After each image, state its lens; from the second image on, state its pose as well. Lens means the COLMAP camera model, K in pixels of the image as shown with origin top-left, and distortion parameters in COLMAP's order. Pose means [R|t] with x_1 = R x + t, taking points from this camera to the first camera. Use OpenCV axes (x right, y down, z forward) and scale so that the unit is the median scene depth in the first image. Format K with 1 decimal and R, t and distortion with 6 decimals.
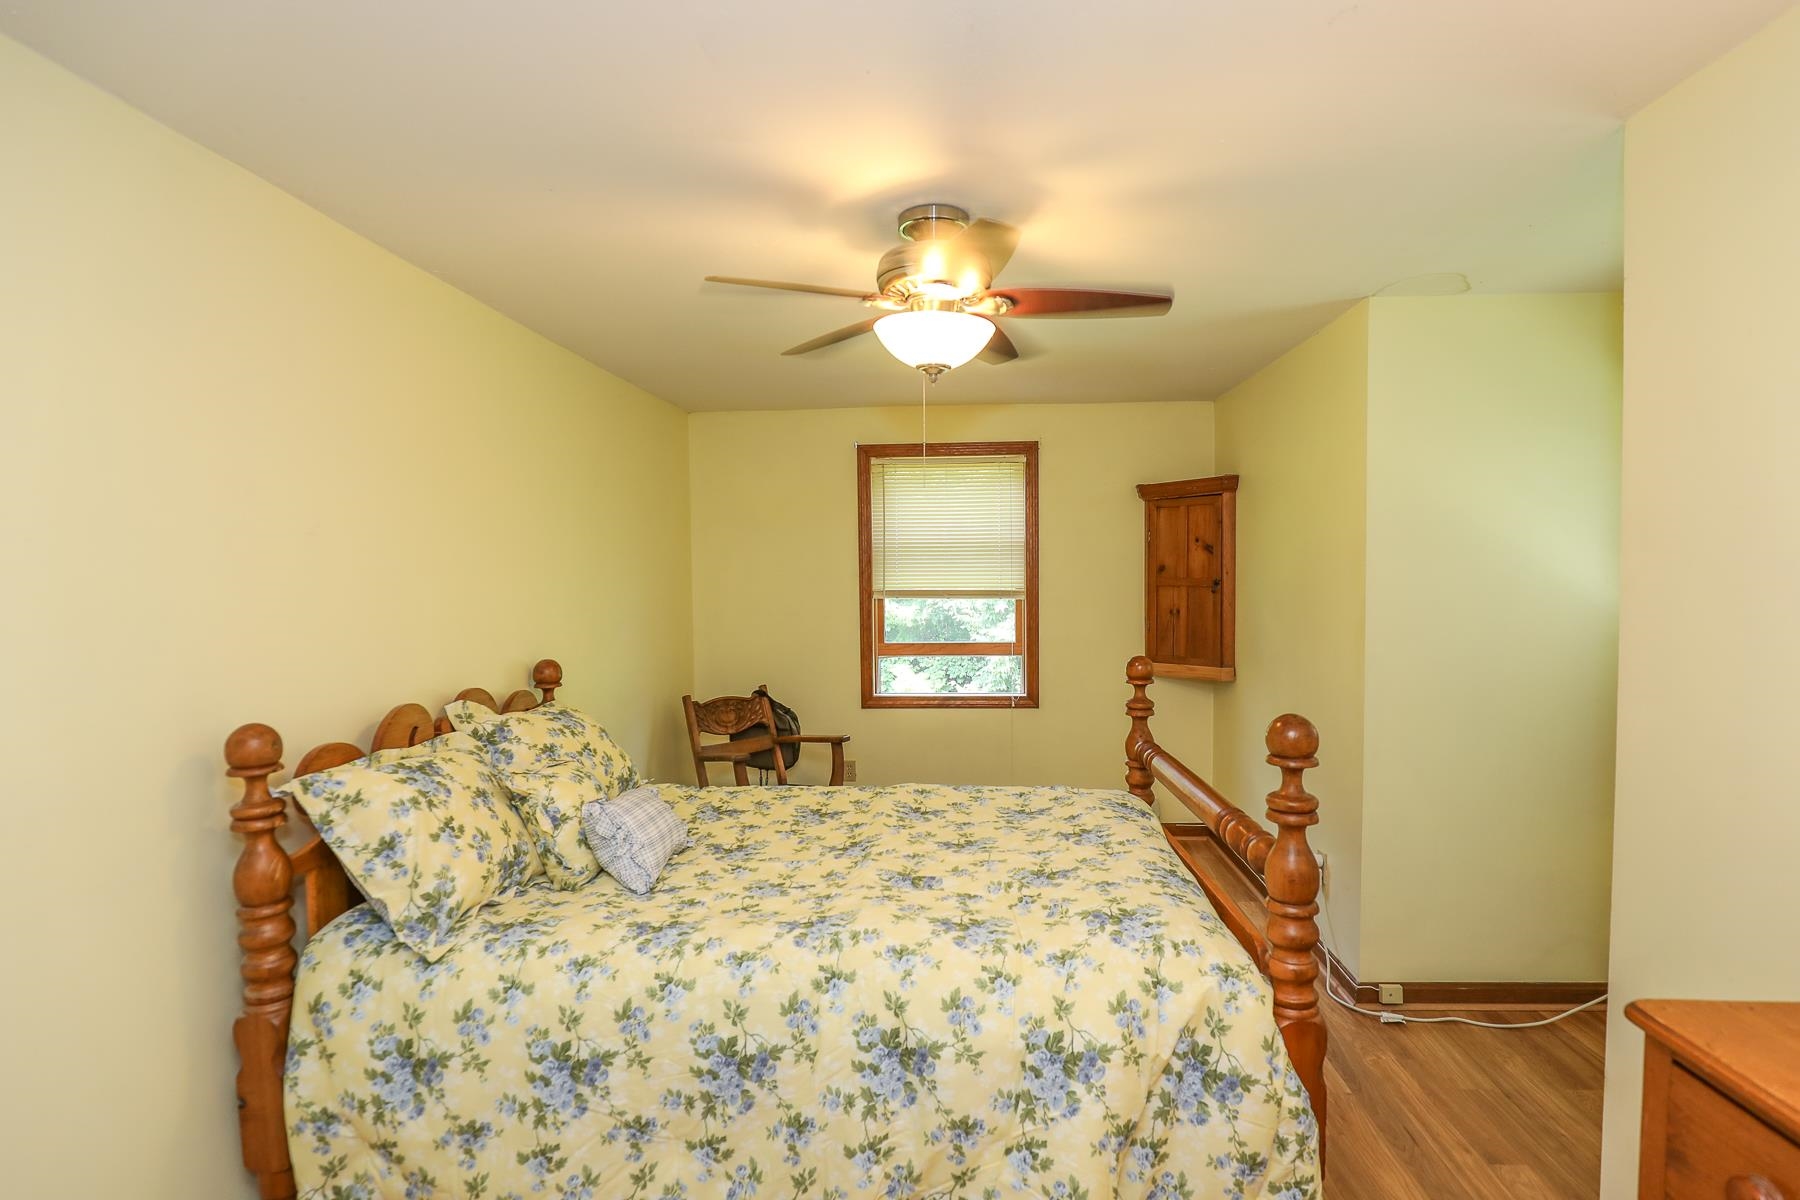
lens RADIAL K [[818.0, 0, 914.3], [0, 818.0, 608.7], [0, 0, 1]] dist [-0.030765, 0.003384]
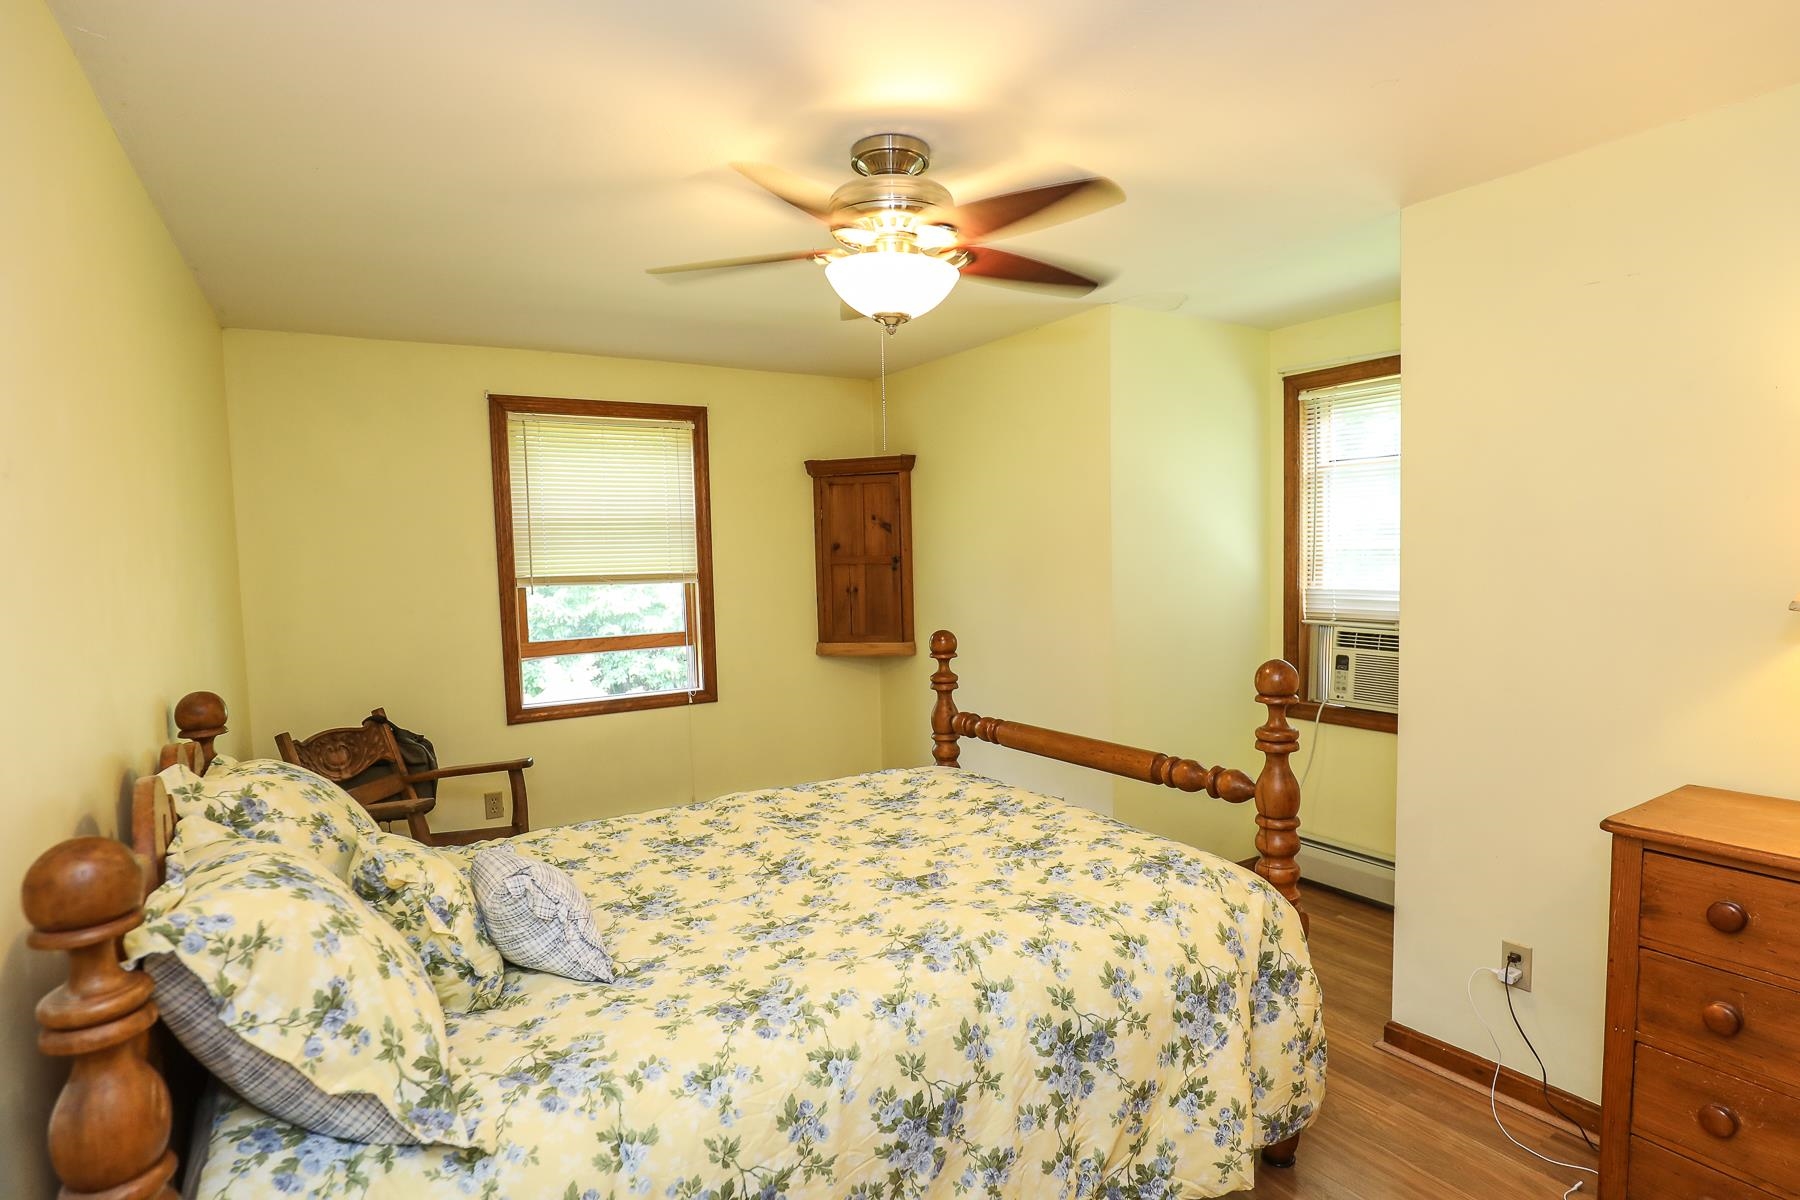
lens RADIAL K [[871.8, 0, 904.9], [0, 871.8, 611.7], [0, 0, 1]] dist [-0.028781, 0.001276]
pose [[0.830176, -0.048856, 0.555356, -0.419858], [0.038902, 0.998801, 0.029714, 0.001643], [-0.556142, -0.003063, 0.831081, 0.157095]]
